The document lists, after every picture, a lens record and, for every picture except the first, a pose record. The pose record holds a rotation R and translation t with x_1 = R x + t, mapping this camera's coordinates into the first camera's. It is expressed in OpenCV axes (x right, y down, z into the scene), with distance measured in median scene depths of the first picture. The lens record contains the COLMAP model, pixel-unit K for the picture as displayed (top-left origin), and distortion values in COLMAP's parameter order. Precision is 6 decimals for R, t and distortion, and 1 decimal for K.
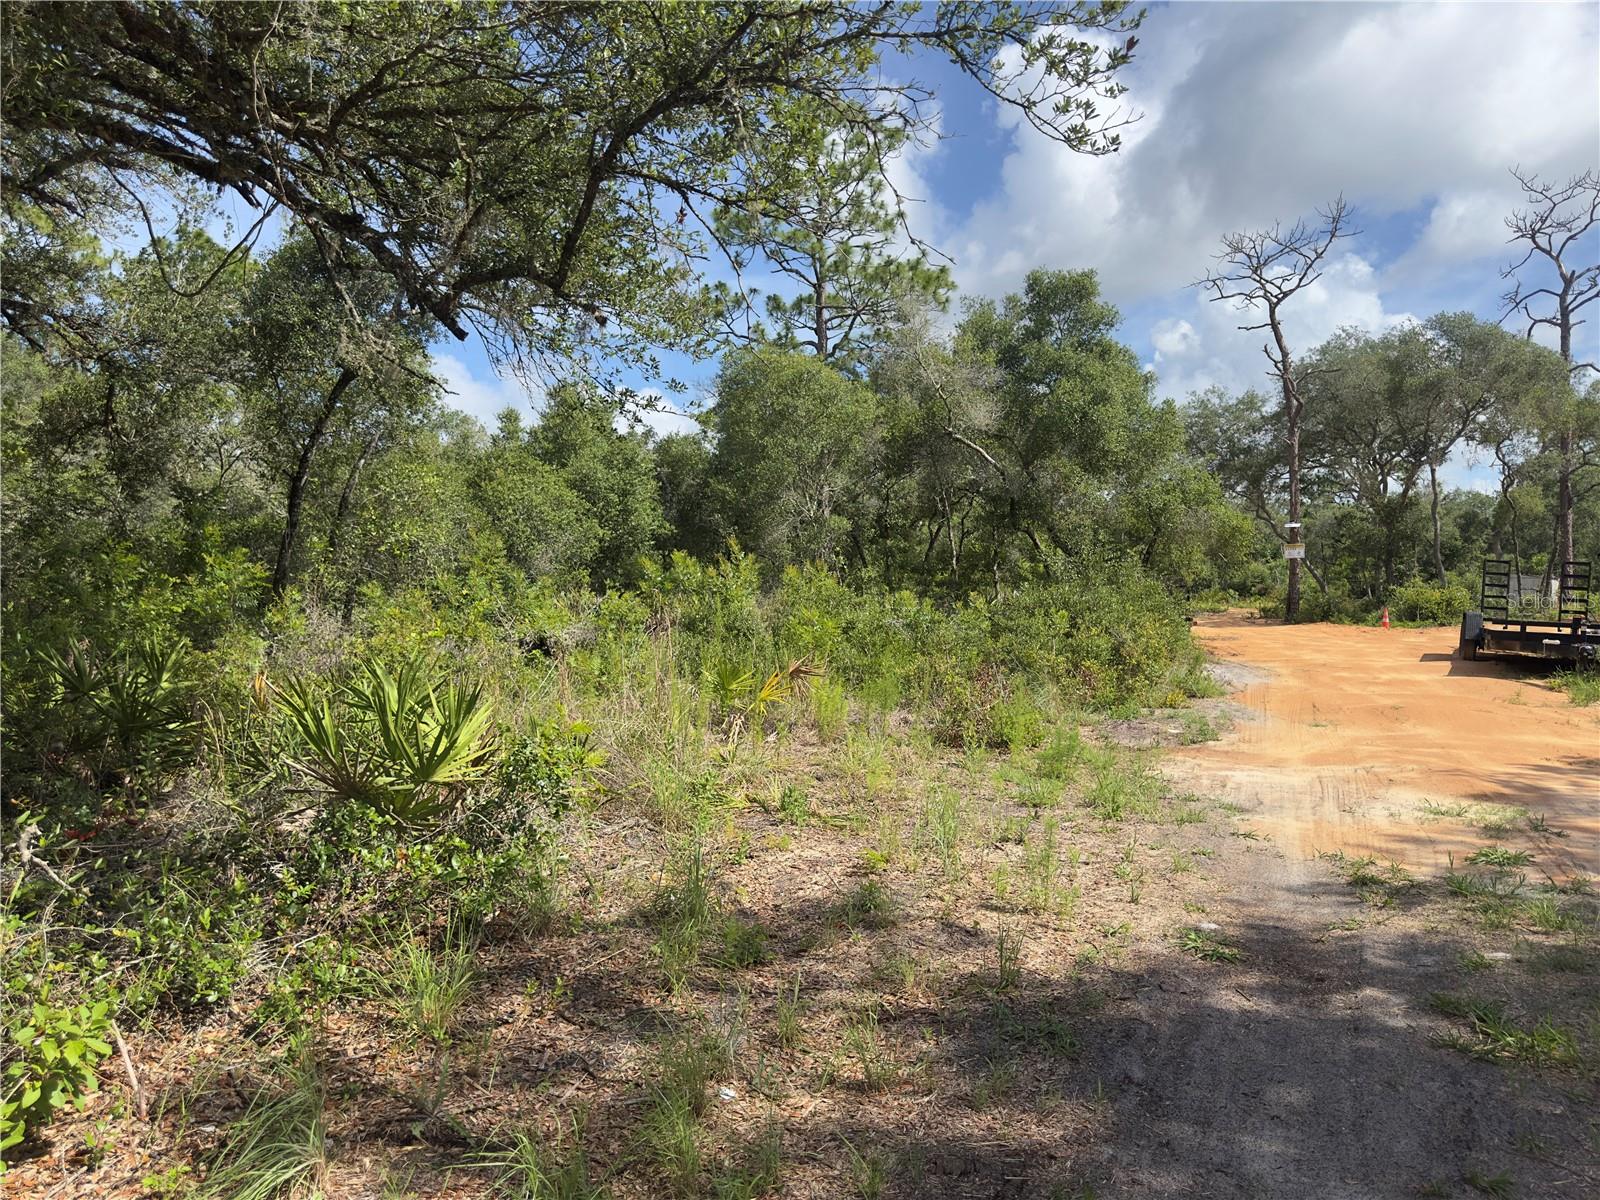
lens RADIAL K [[1115.0, 0, 800.0], [0, 1115.0, 600.0], [0, 0, 1]] dist [0.026117, -0.056423]
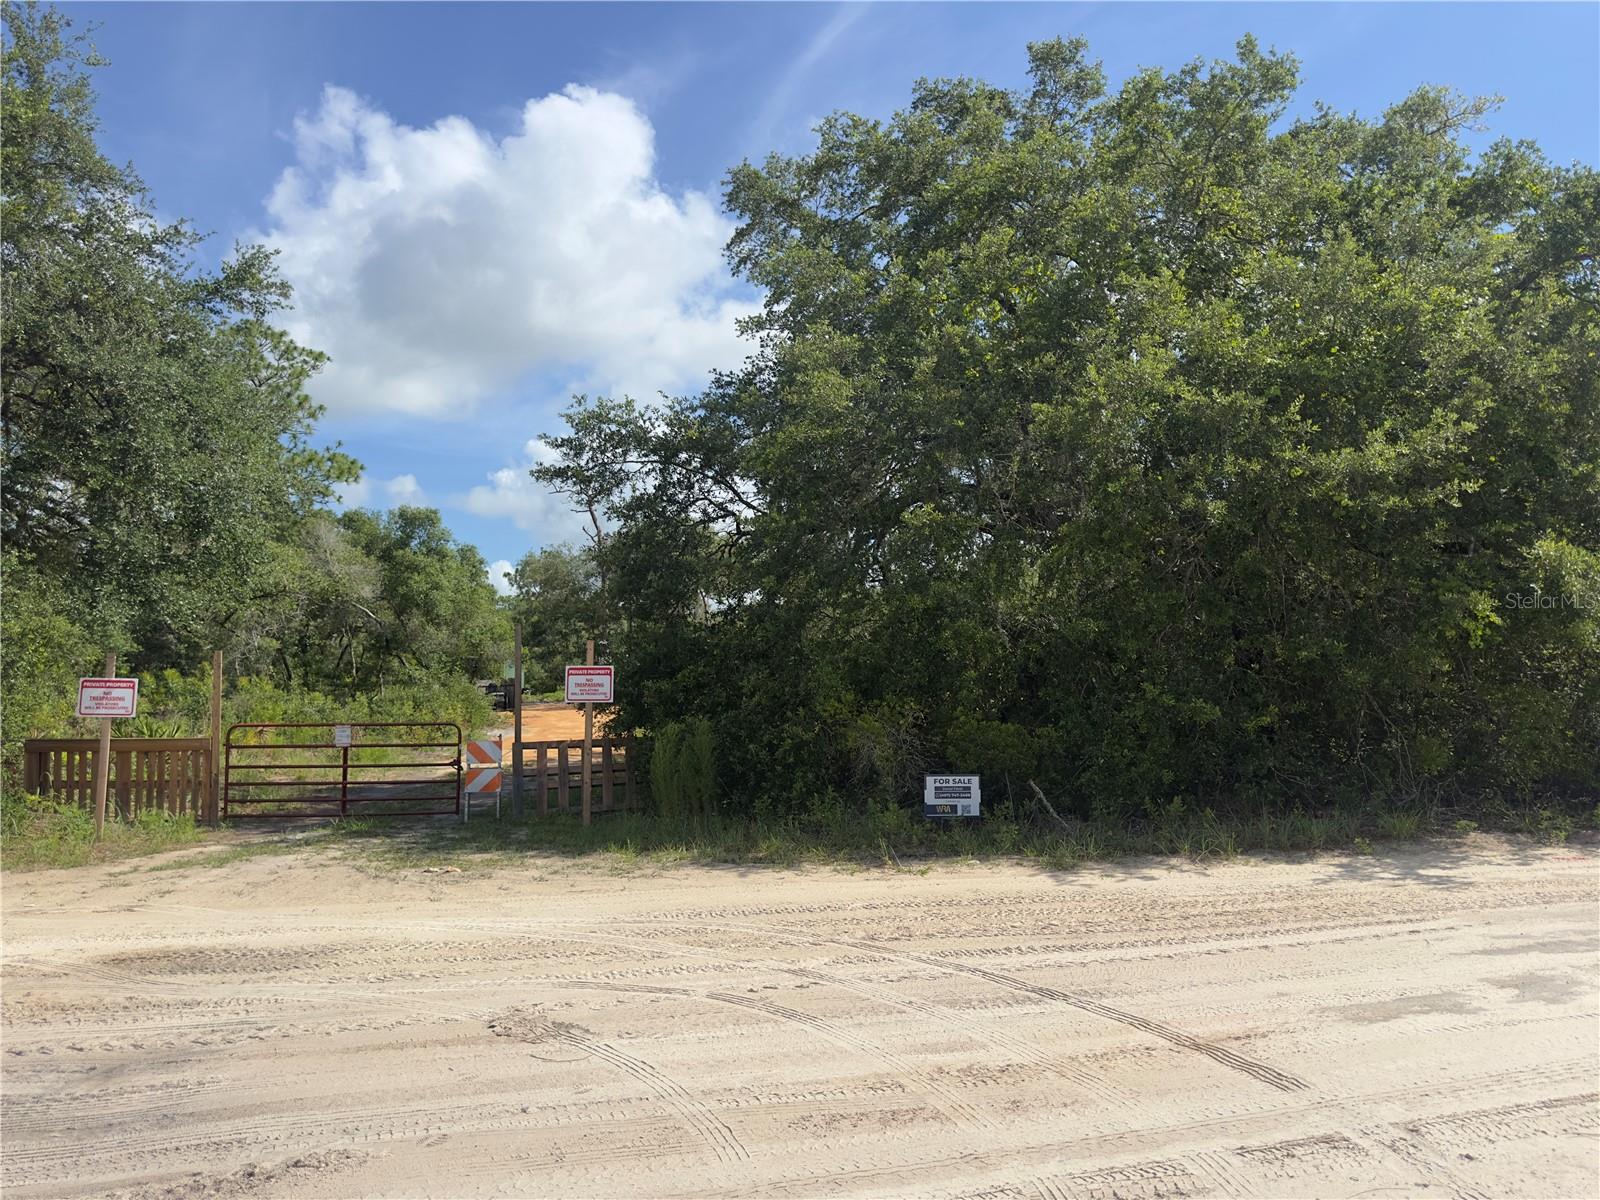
lens RADIAL K [[1115.0, 0, 800.0], [0, 1115.0, 600.0], [0, 0, 1]] dist [0.026117, -0.056423]
pose [[0.880135, 0.032430, 0.473615, -0.073426], [0.007580, 0.996577, -0.082325, -0.001981], [-0.474664, 0.076047, 0.876876, -0.892982]]
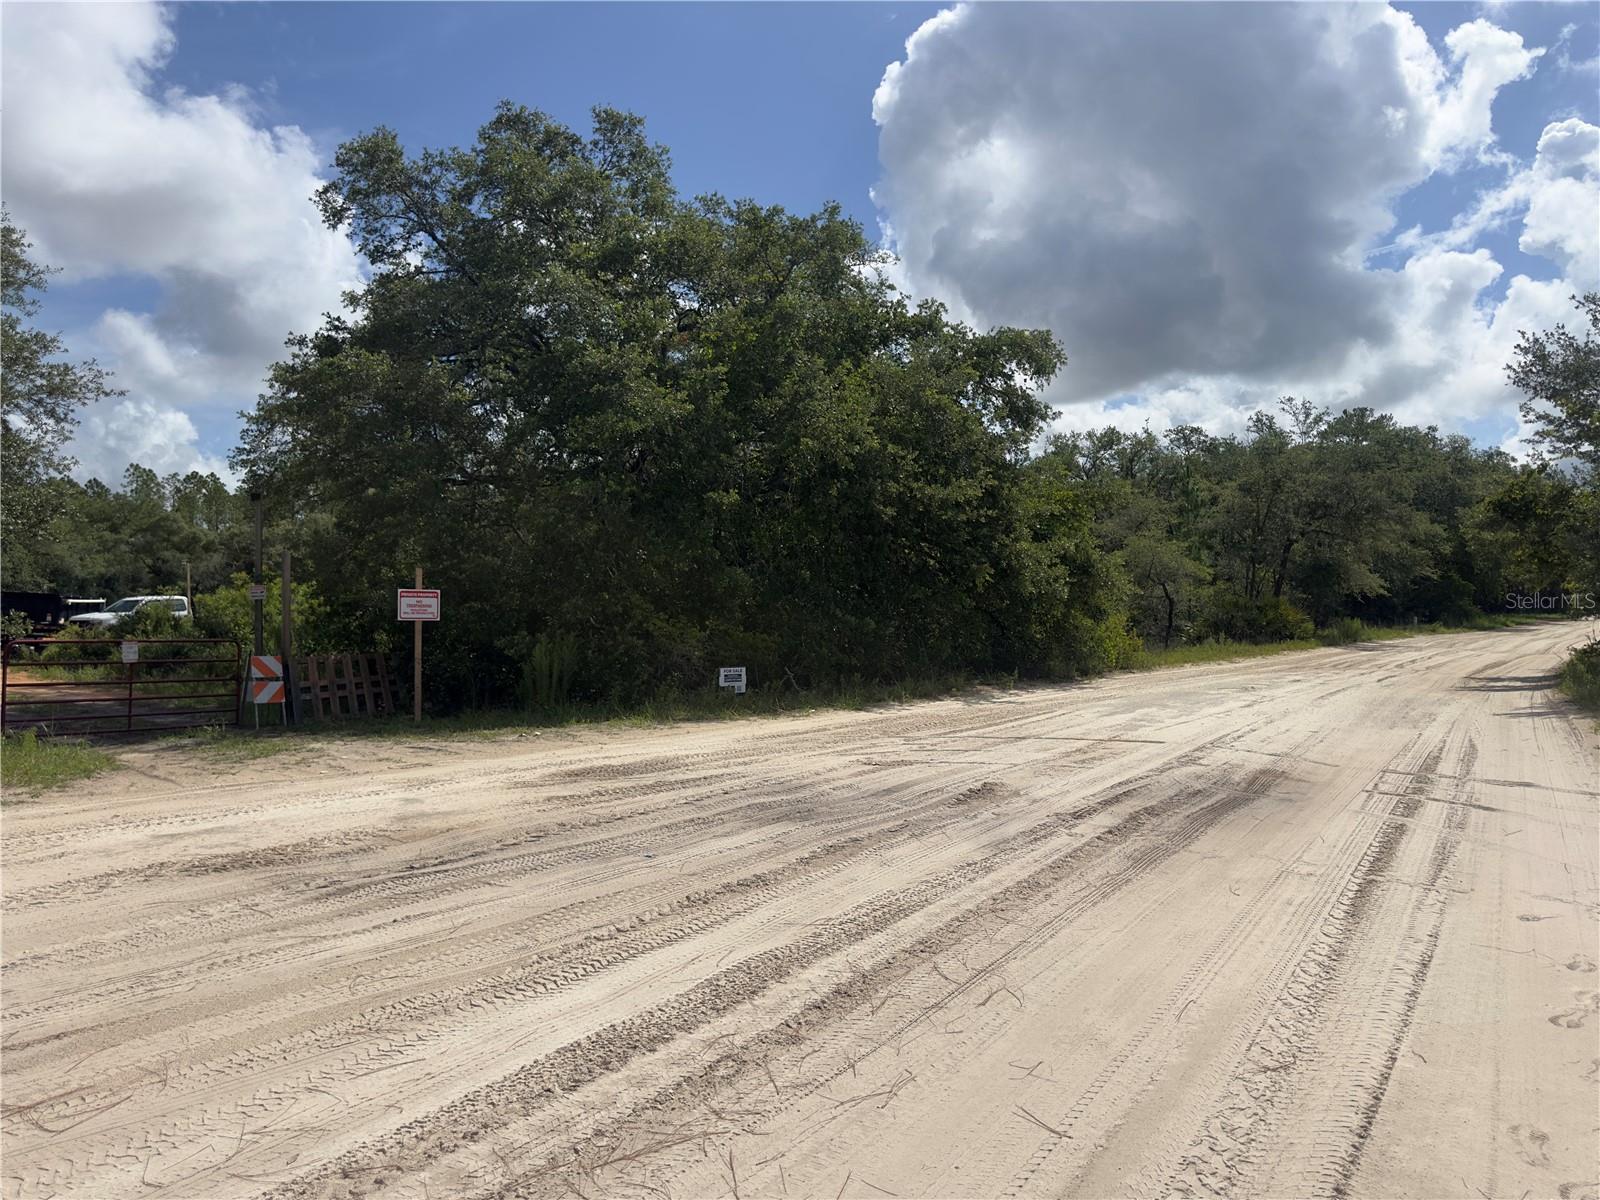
lens RADIAL K [[1115.0, 0, 800.0], [0, 1115.0, 600.0], [0, 0, 1]] dist [0.026117, -0.056423]
pose [[0.298985, 0.020966, 0.954027, -0.603233], [0.003529, 0.999727, -0.023076, 0.009264], [-0.954251, 0.010266, 0.298830, -0.724447]]
